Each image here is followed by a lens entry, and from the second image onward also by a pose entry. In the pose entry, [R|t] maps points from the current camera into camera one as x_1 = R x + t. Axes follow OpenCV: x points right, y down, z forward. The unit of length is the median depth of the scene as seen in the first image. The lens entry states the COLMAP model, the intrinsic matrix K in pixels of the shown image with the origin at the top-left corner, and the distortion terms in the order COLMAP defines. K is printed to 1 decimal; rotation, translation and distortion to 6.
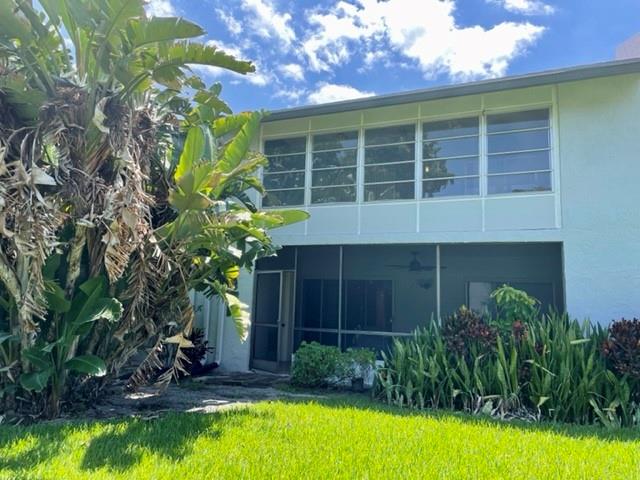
lens RADIAL K [[479.6, 0, 321.5], [0, 479.6, 238.7], [0, 0, 1]] dist [0.054848, -0.014755]
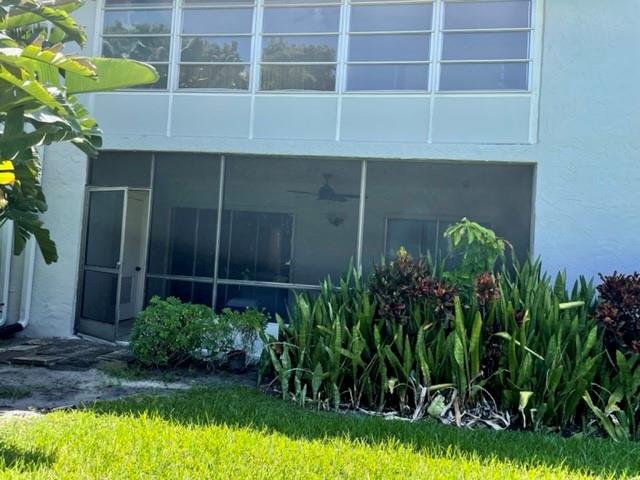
lens RADIAL K [[479.6, 0, 323.5], [0, 479.6, 240.6], [0, 0, 1]] dist [0.054848, -0.014755]
pose [[0.974290, 0.034725, 0.222603, 0.042762], [-0.061860, 0.991308, 0.116108, 0.061387], [-0.216637, -0.126893, 0.967970, 0.404012]]
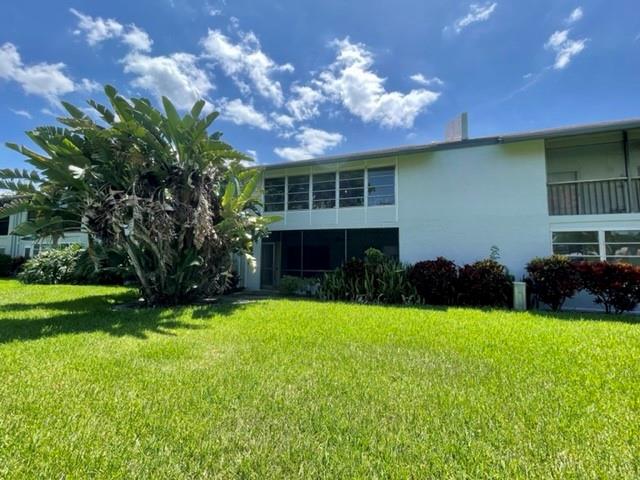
lens RADIAL K [[284.6, 0, 319.0], [0, 284.6, 238.5], [0, 0, 1]] dist [0.051841, 0.000058]
pose [[0.998988, -0.017447, 0.041457, 0.082462], [0.014960, 0.998113, 0.059550, -0.030492], [-0.042418, -0.058870, 0.997364, -0.330535]]
